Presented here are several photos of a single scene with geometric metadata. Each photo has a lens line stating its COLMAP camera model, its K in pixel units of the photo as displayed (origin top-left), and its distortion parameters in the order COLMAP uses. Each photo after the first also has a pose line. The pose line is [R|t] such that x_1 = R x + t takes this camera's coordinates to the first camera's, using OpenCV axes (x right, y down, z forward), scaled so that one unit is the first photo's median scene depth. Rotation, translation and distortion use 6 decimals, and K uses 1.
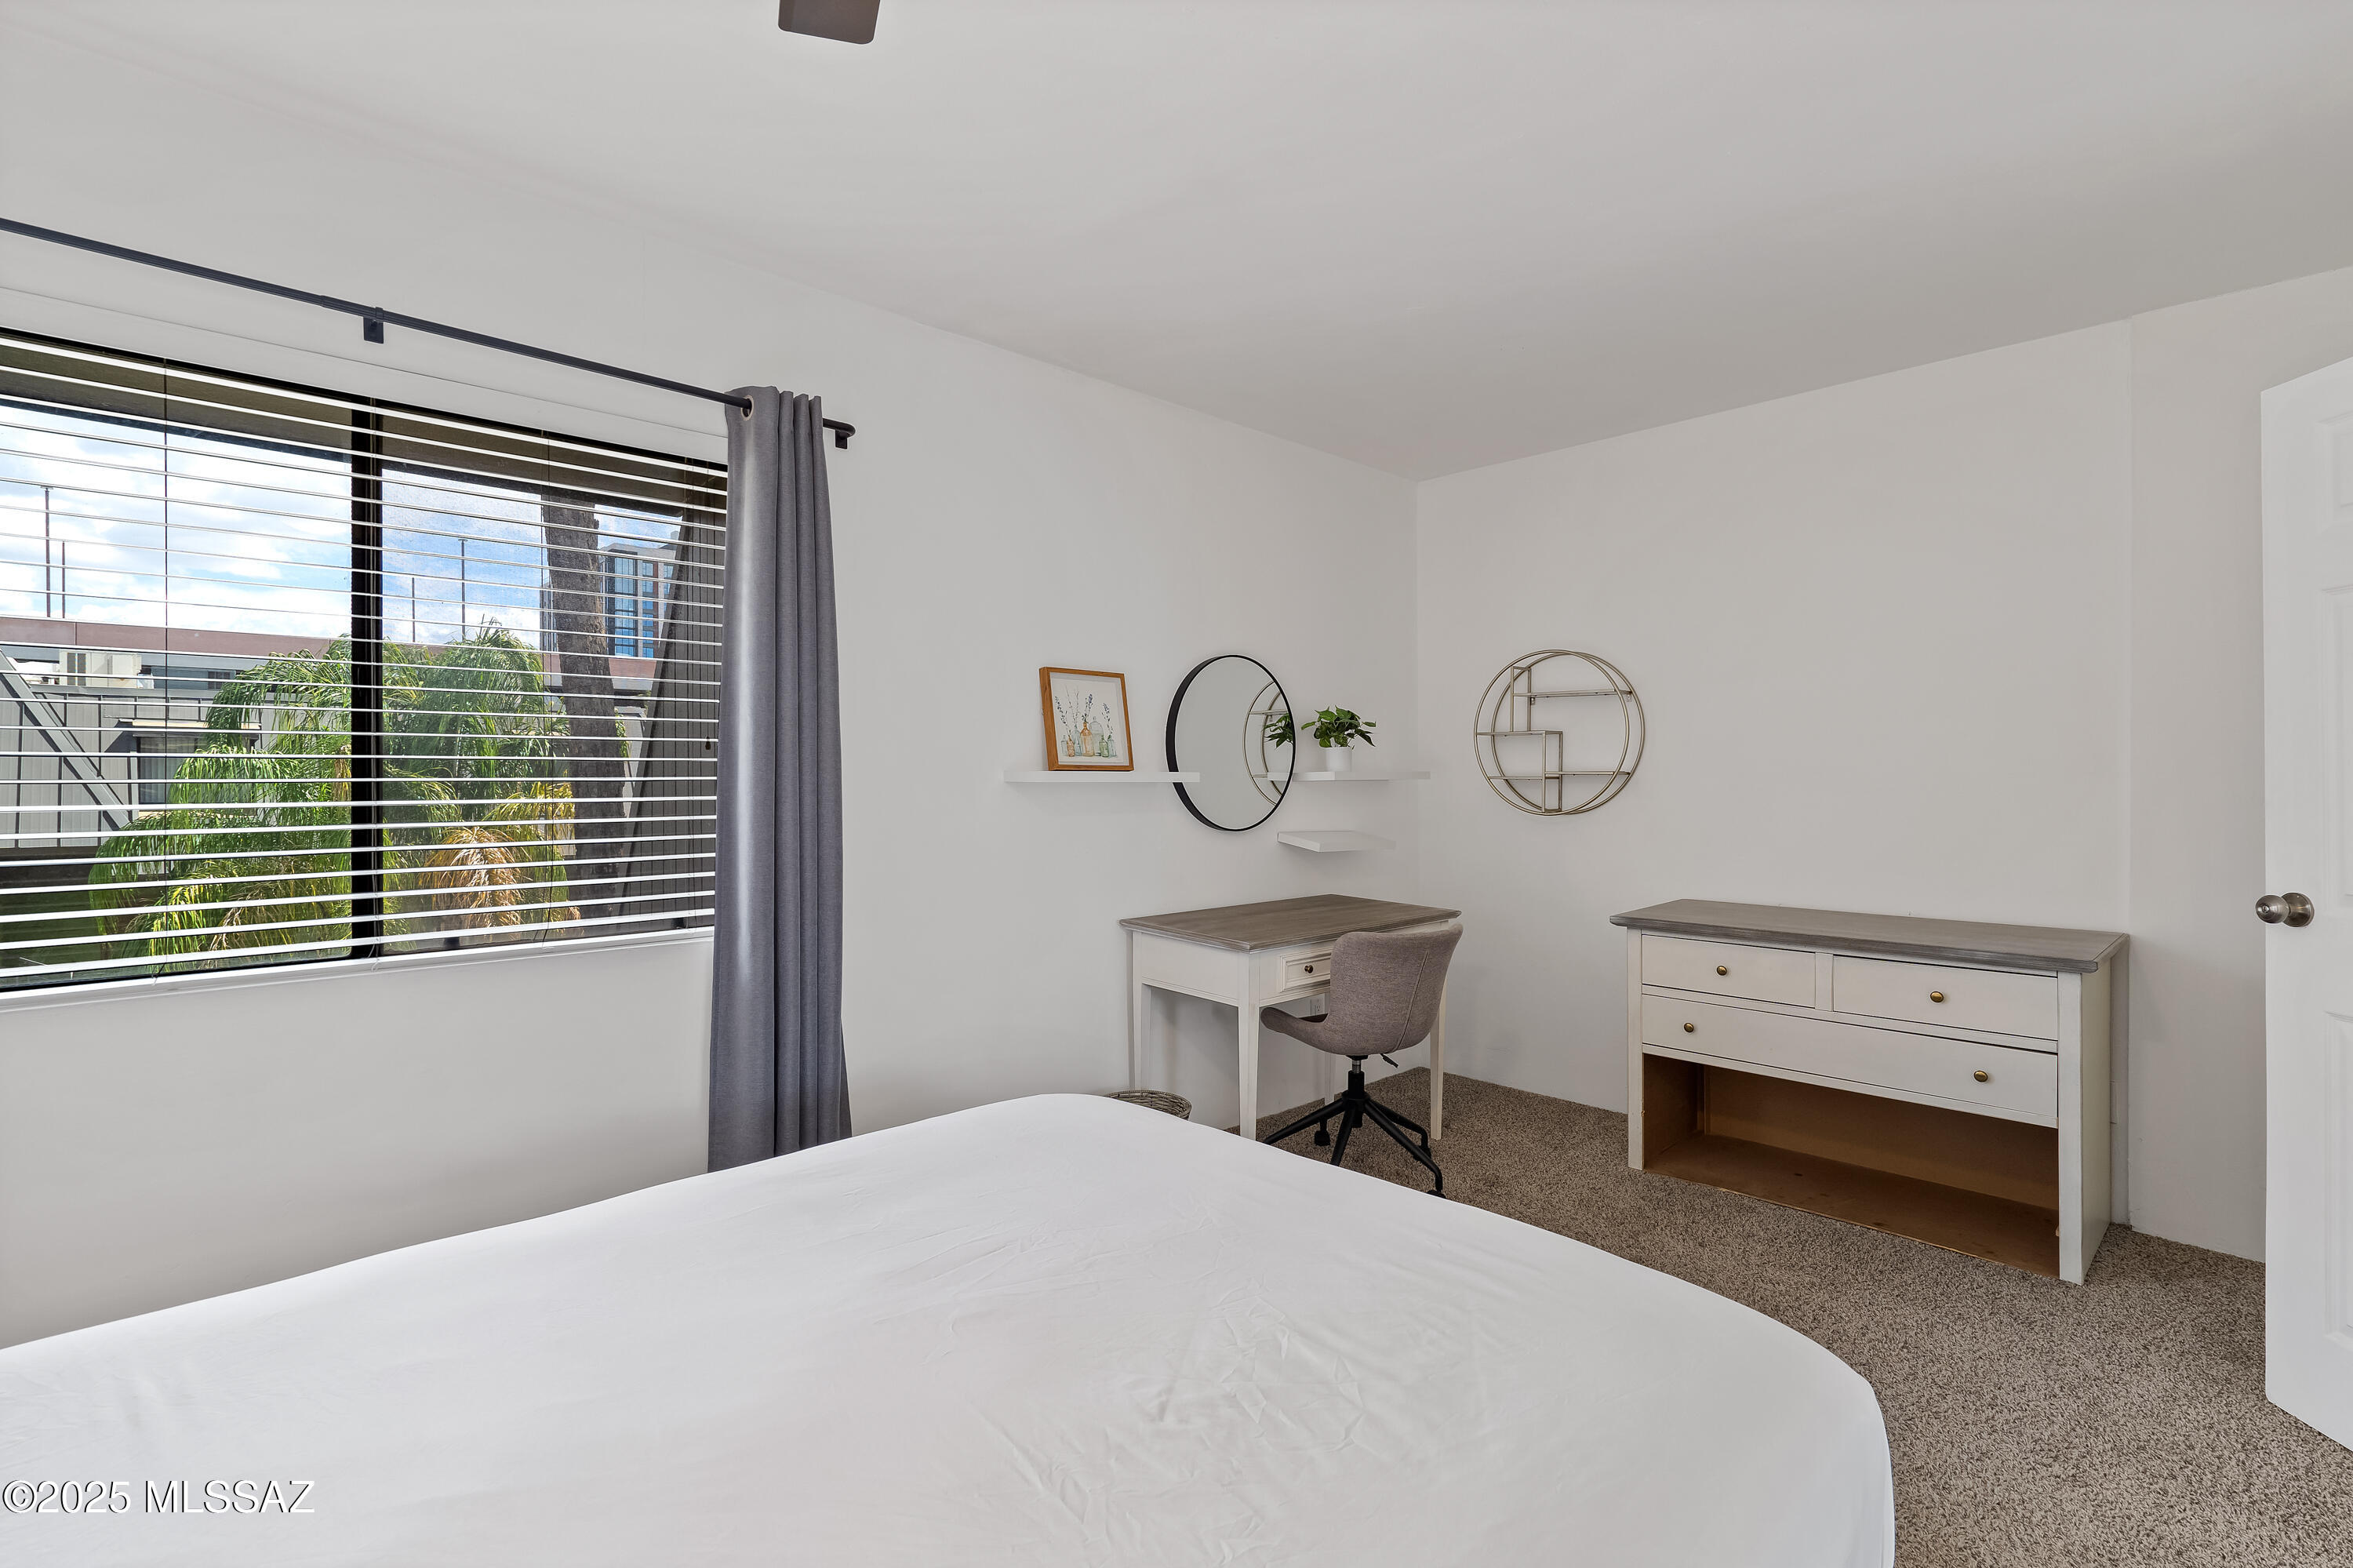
lens RADIAL K [[1090.4, 0, 1176.5], [0, 1090.4, 784.0], [0, 0, 1]] dist [-0.001841, -0.000250]
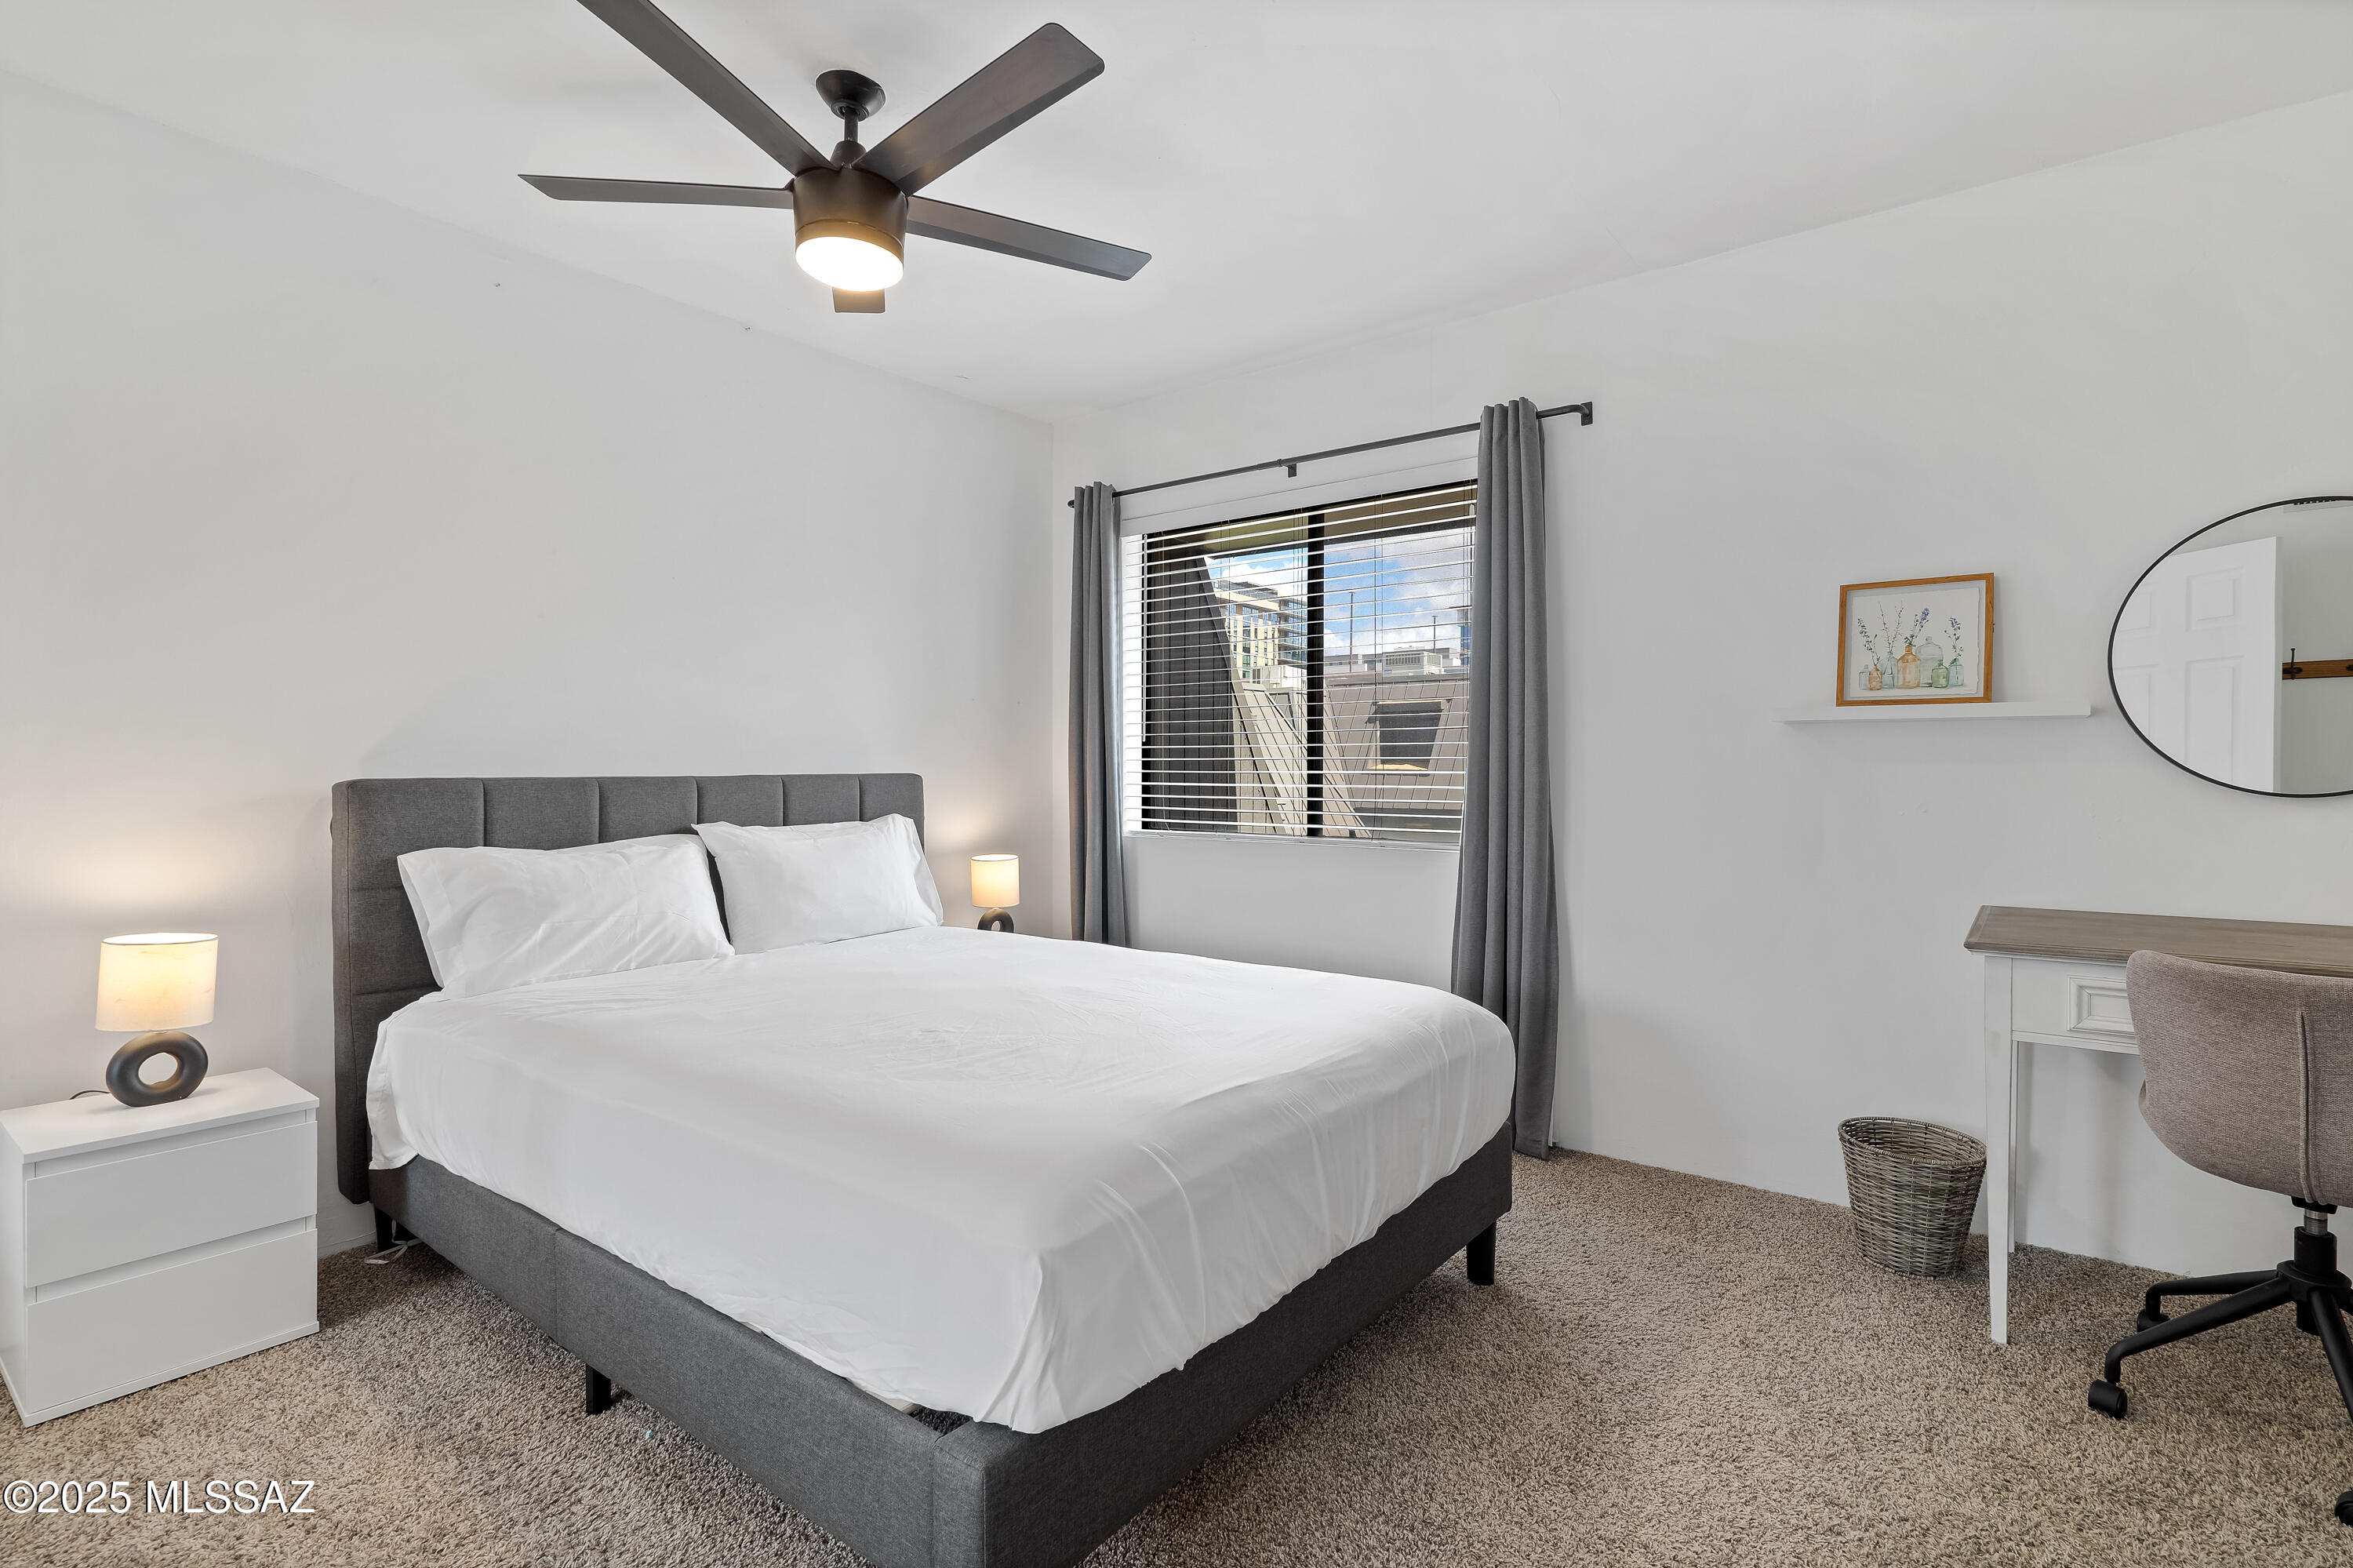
lens RADIAL K [[1074.0, 0, 1172.5], [0, 1074.0, 768.3], [0, 0, 1]] dist [0.001339, 0.000216]
pose [[0.174817, 0.003259, -0.984596, 0.720864], [-0.006789, 0.999975, 0.002104, 0.042013], [0.984578, 0.006317, 0.174835, 0.413329]]
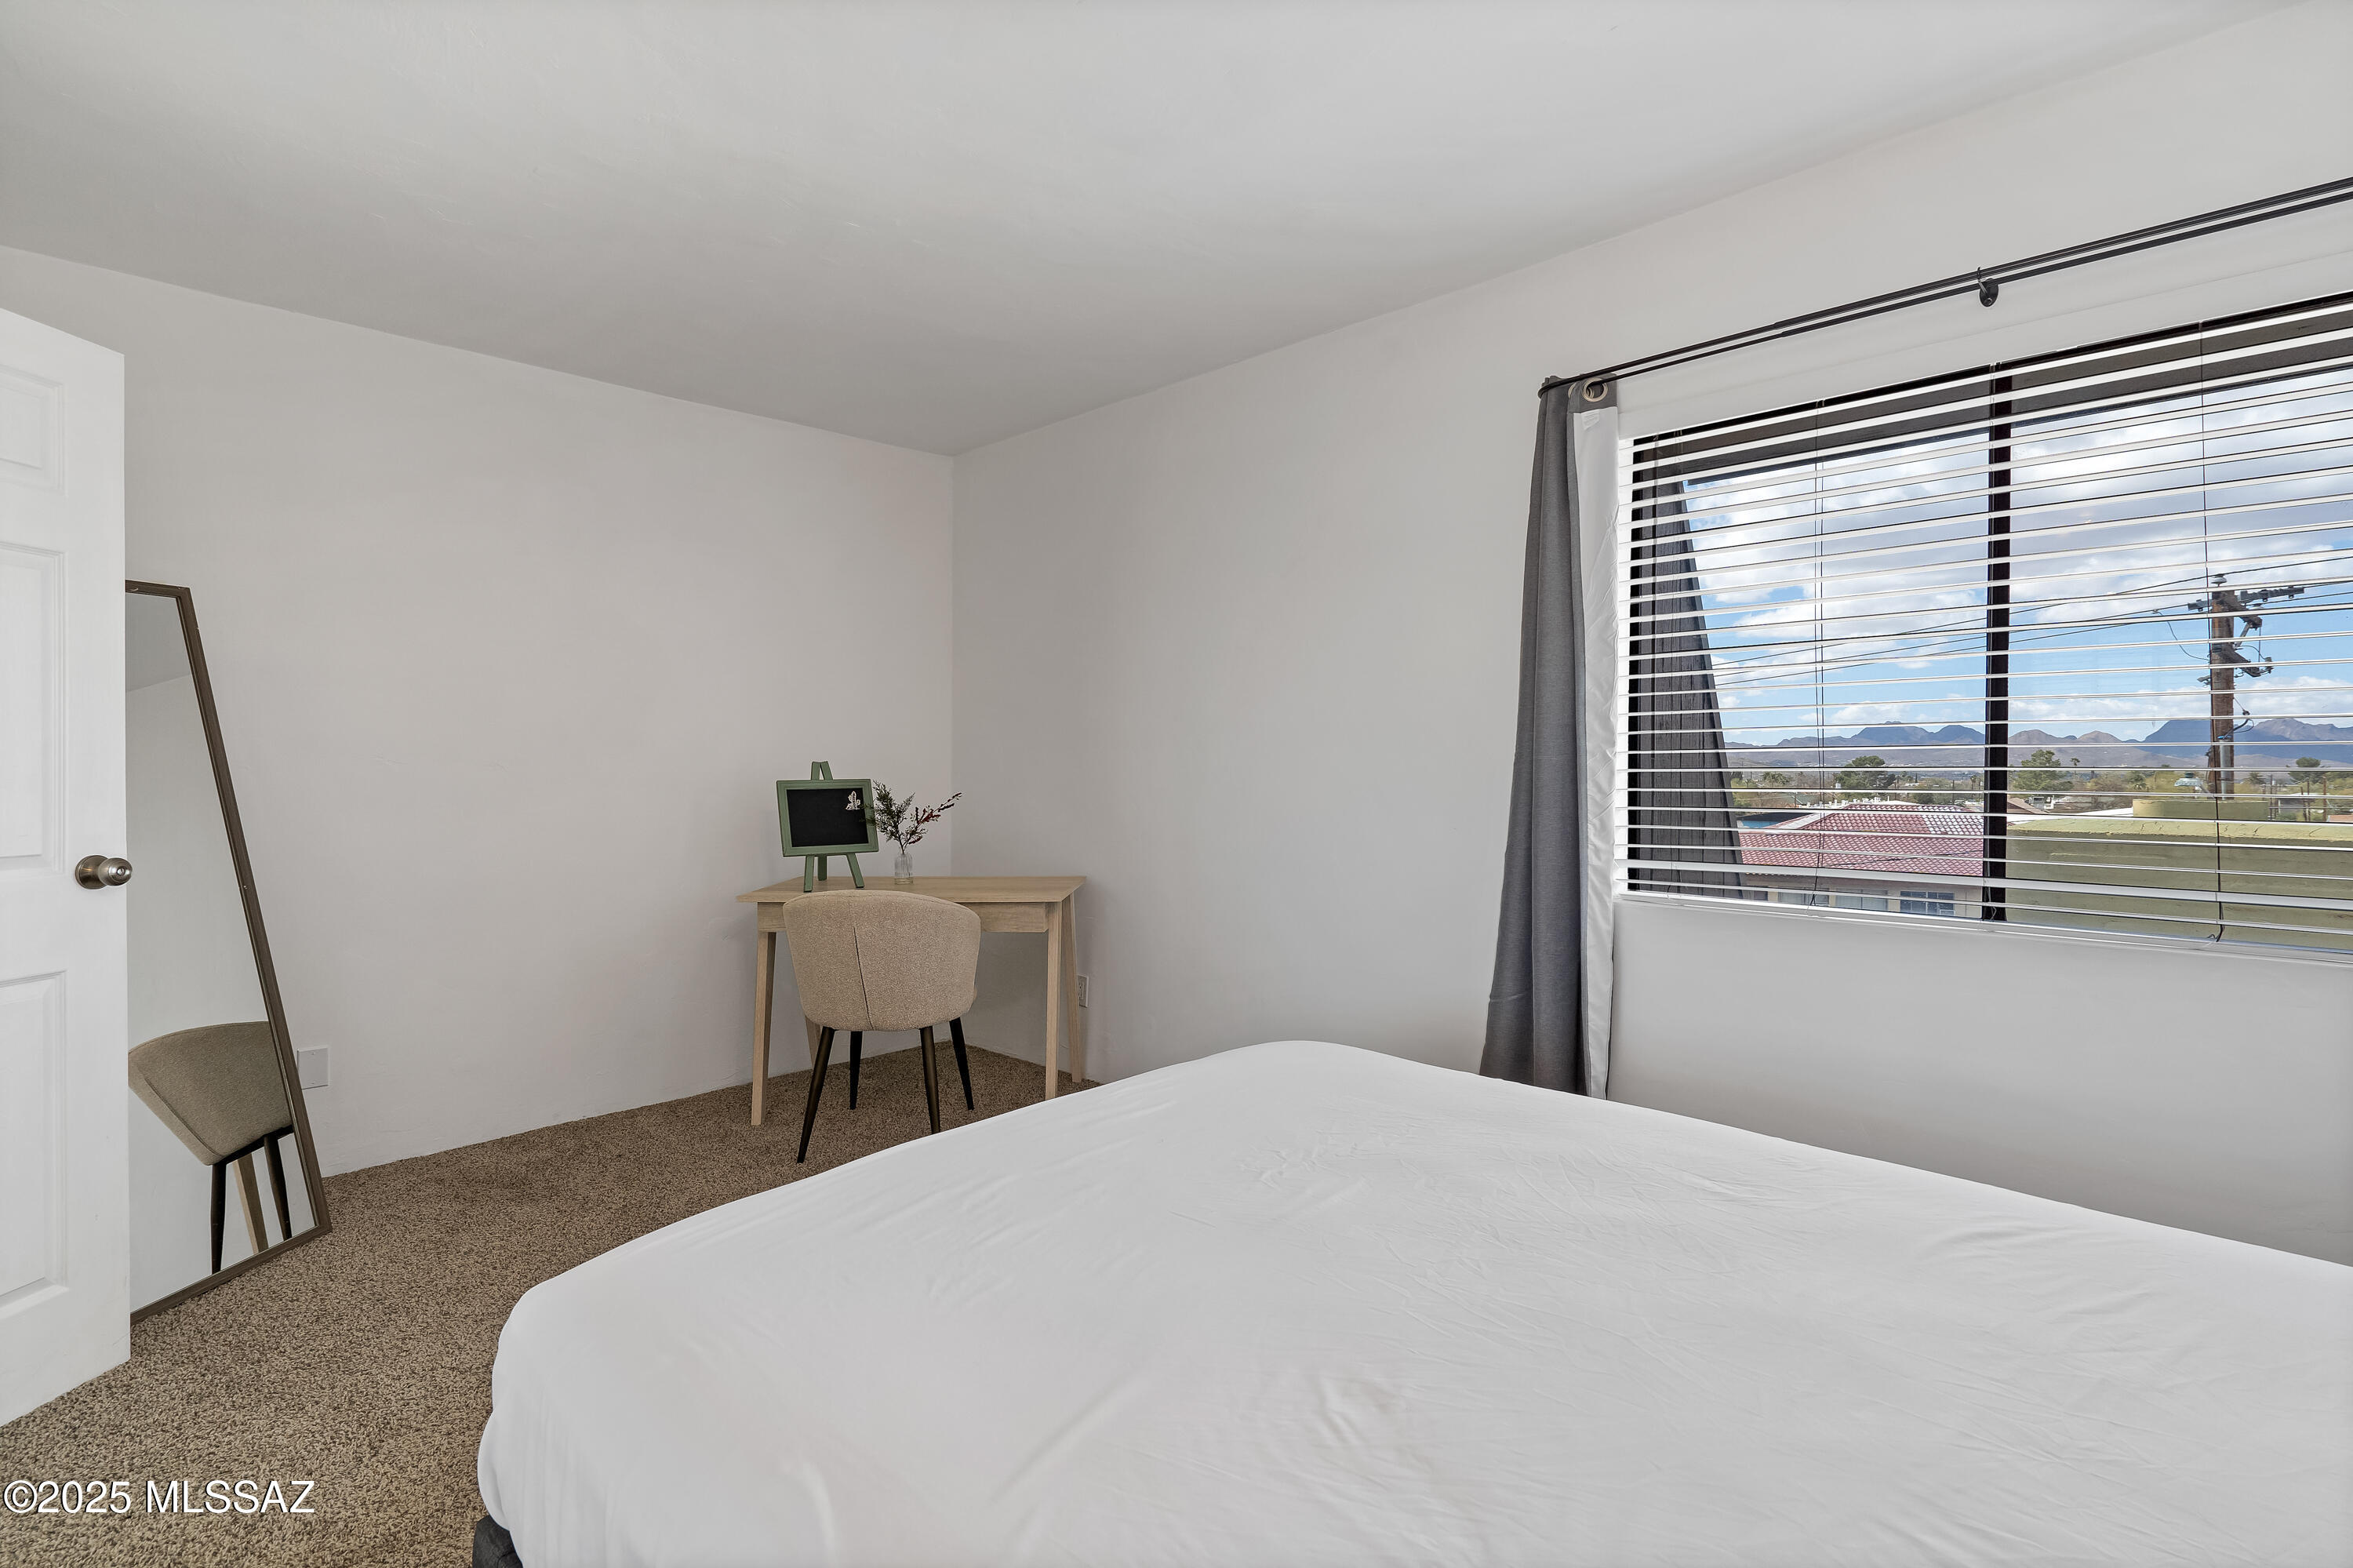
lens RADIAL K [[1090.4, 0, 1176.5], [0, 1090.4, 784.0], [0, 0, 1]] dist [-0.001841, -0.000250]
pose [[0.070477, 0.022719, -0.997255, 0.174765], [0.006938, 0.999705, 0.023266, 0.002472], [0.997489, -0.008559, 0.070298, 0.143007]]
